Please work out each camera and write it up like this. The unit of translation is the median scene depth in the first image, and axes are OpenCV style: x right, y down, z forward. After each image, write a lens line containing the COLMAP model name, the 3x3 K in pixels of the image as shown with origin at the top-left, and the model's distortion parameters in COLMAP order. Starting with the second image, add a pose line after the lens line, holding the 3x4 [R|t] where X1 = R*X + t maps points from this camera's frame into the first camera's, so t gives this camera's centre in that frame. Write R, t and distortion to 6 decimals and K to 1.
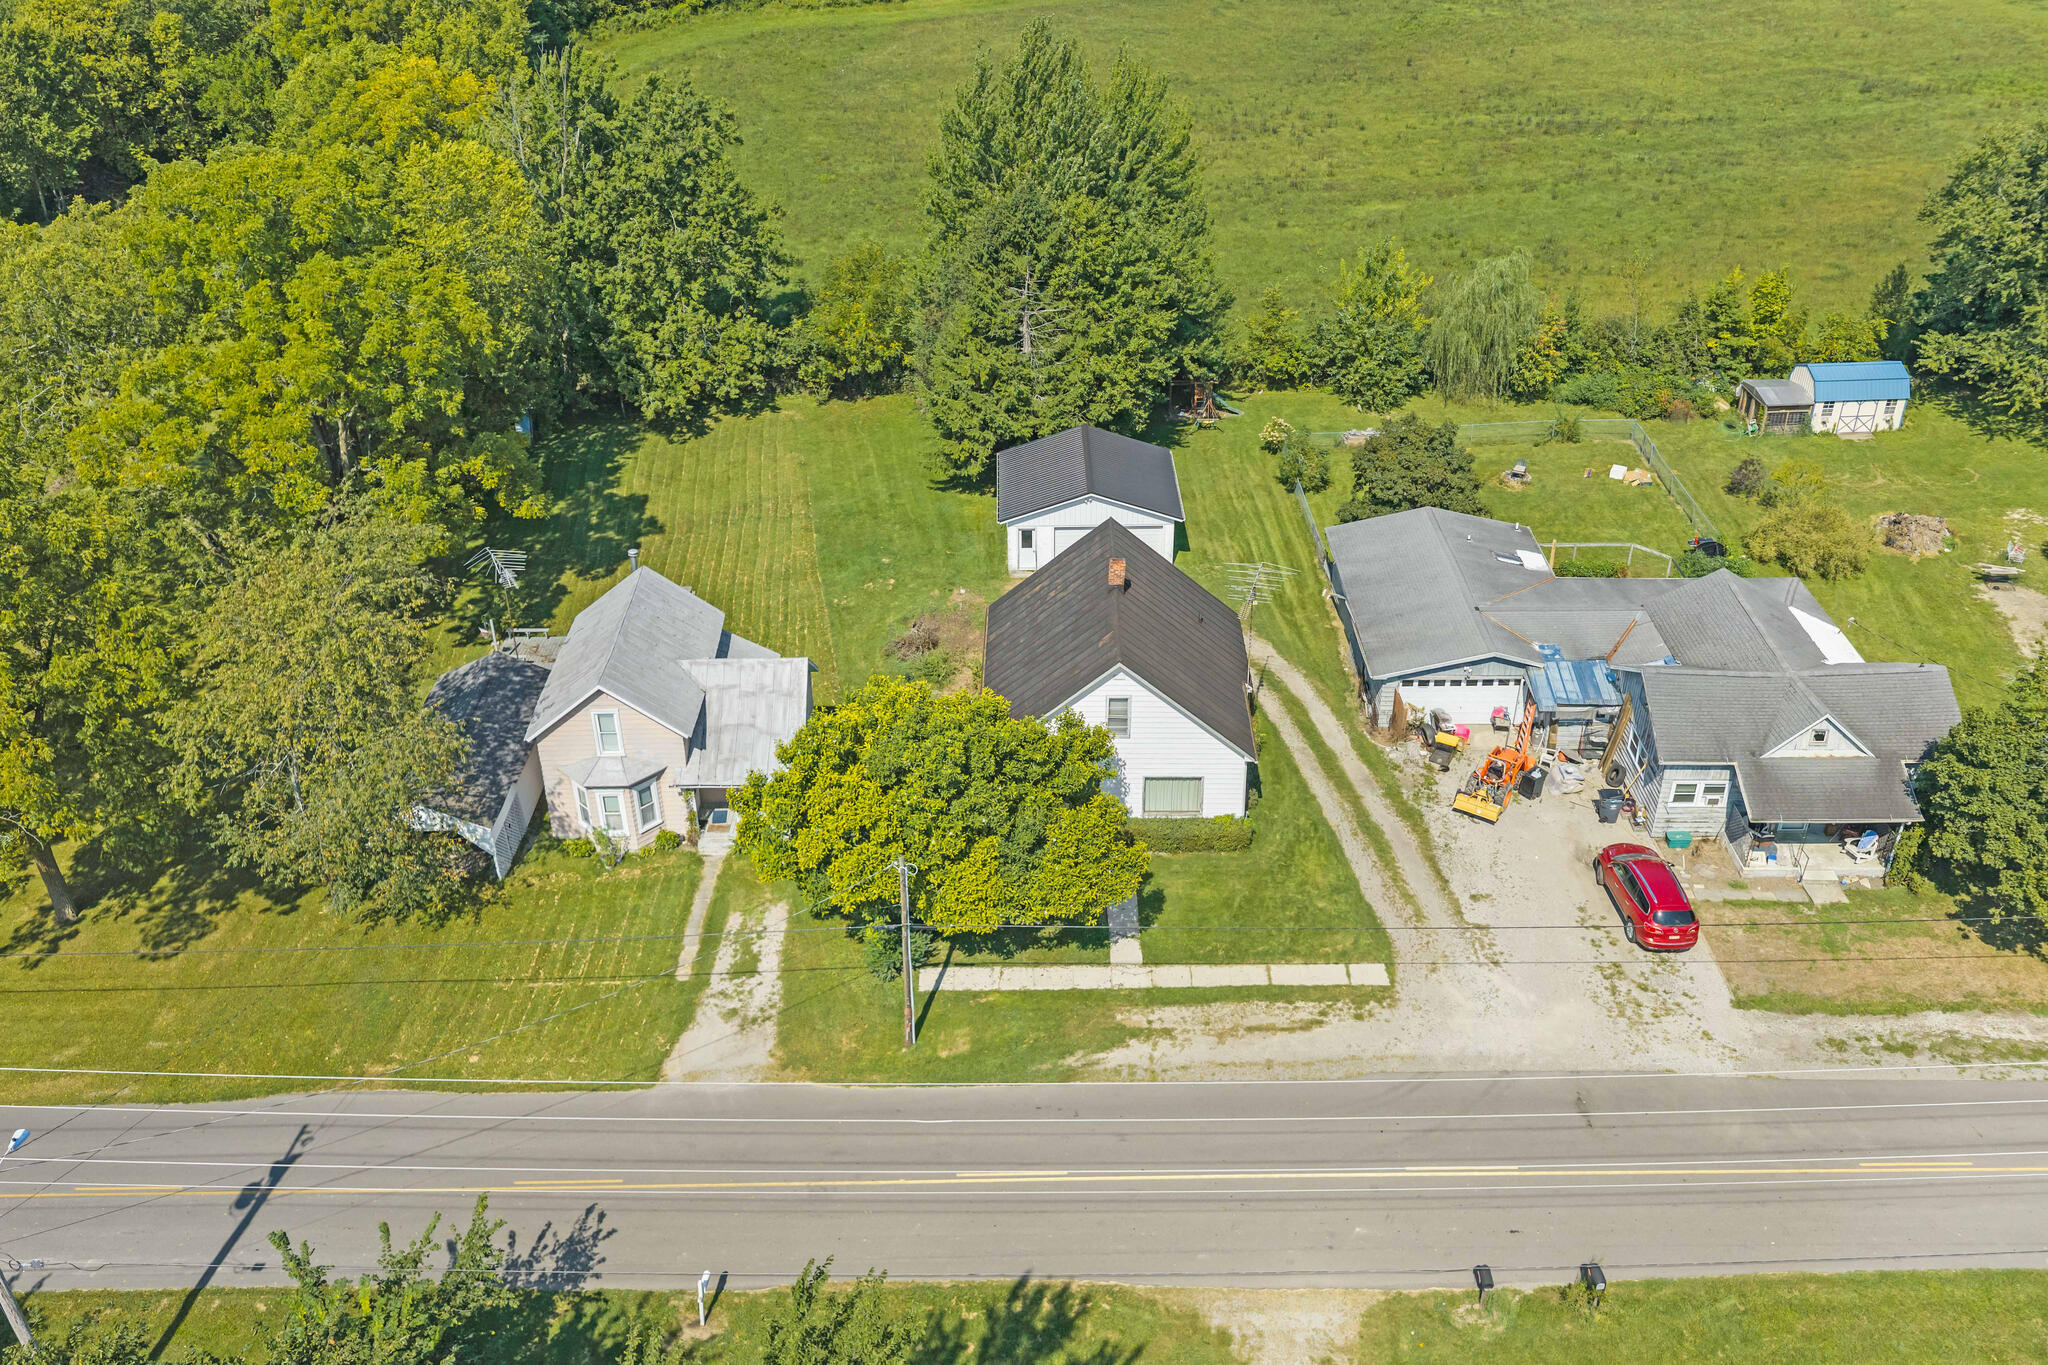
lens RADIAL K [[1712.2, 0, 1024.0], [0, 1712.2, 682.5], [0, 0, 1]] dist [0.006612, -0.002484]
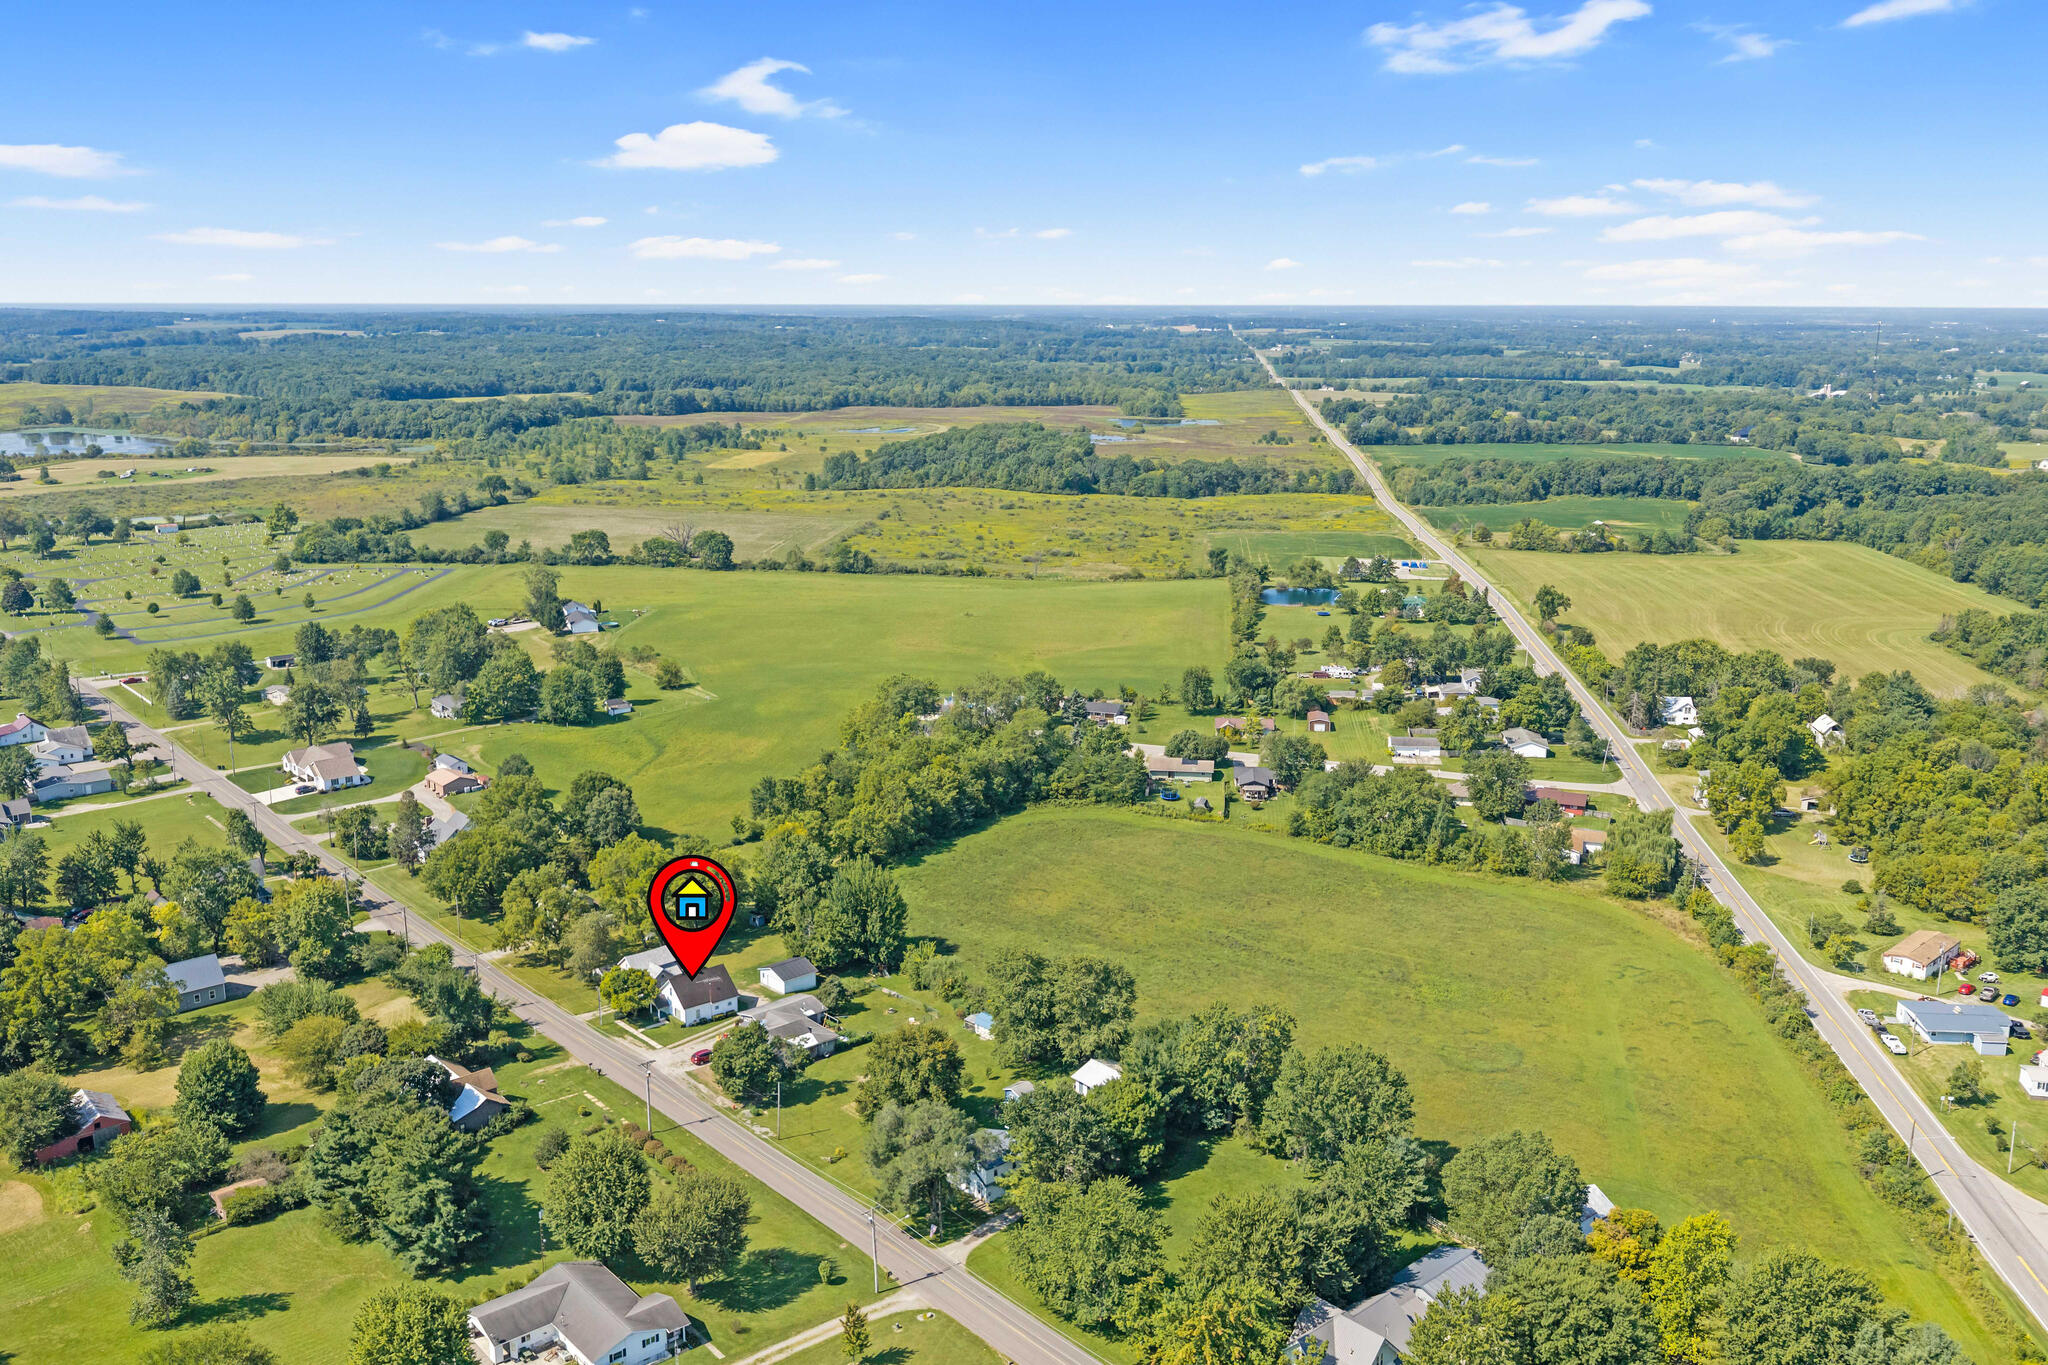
lens RADIAL K [[1693.6, 0, 1028.8], [0, 1693.6, 678.7], [0, 0, 1]] dist [0.001422, 0.000017]
pose [[0.668373, 0.172160, -0.723628, 4.517874], [-0.395967, 0.905896, -0.150208, -0.519547], [0.629672, 0.386928, 0.673647, -2.213003]]
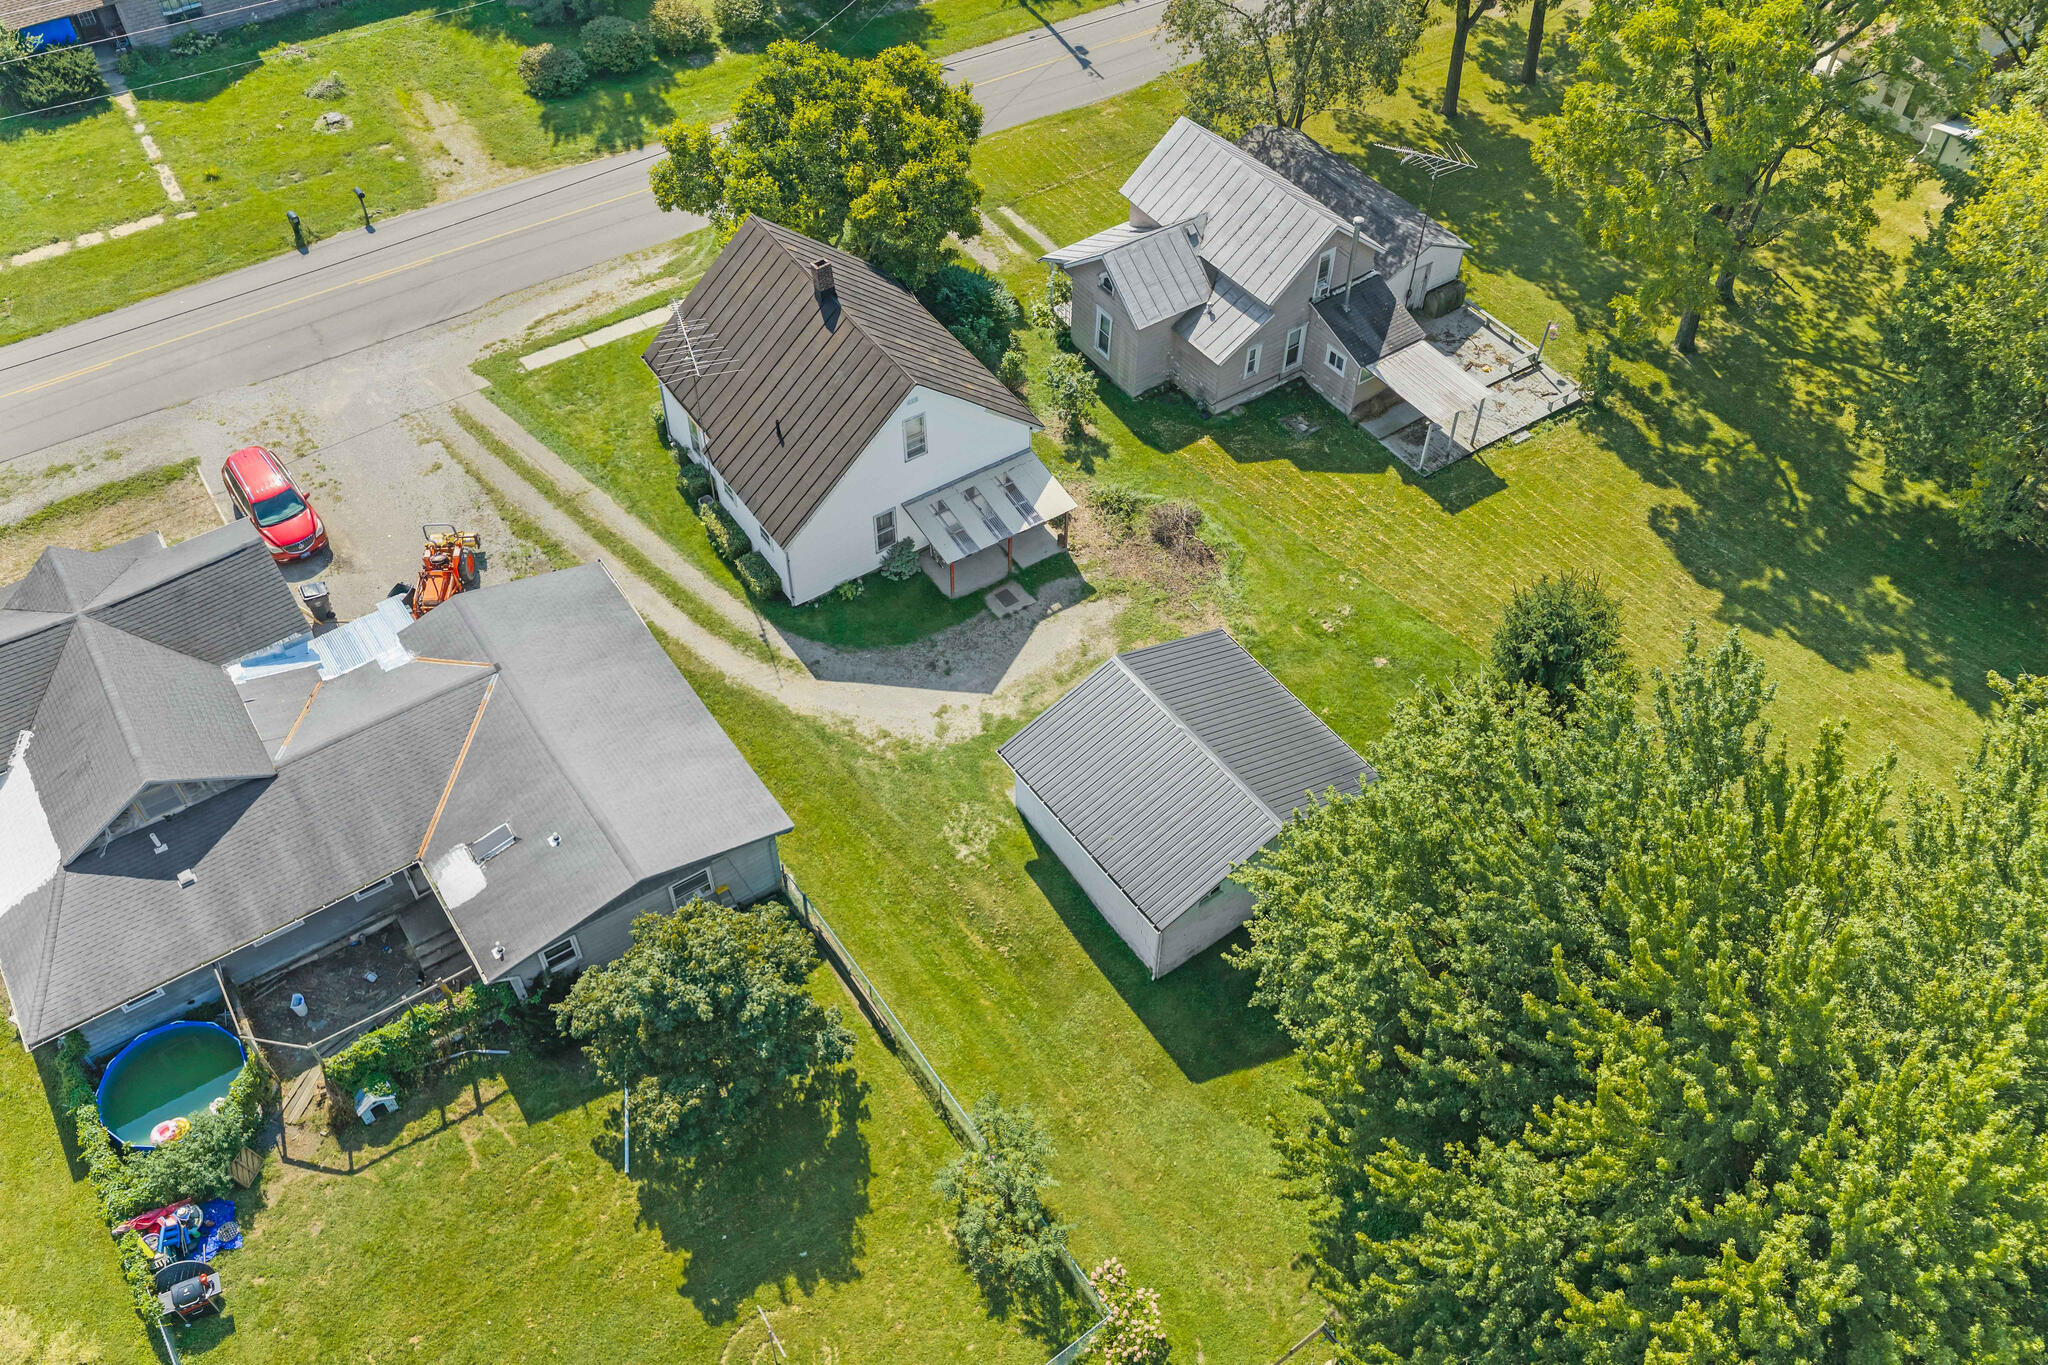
lens RADIAL K [[1693.6, 0, 1028.8], [0, 1693.6, 678.7], [0, 0, 1]] dist [0.001422, 0.000017]
pose [[-0.821947, 0.429209, -0.374409, 0.434904], [-0.298192, 0.235787, 0.924925, -0.971337], [0.485267, 0.871885, -0.065817, 1.440698]]
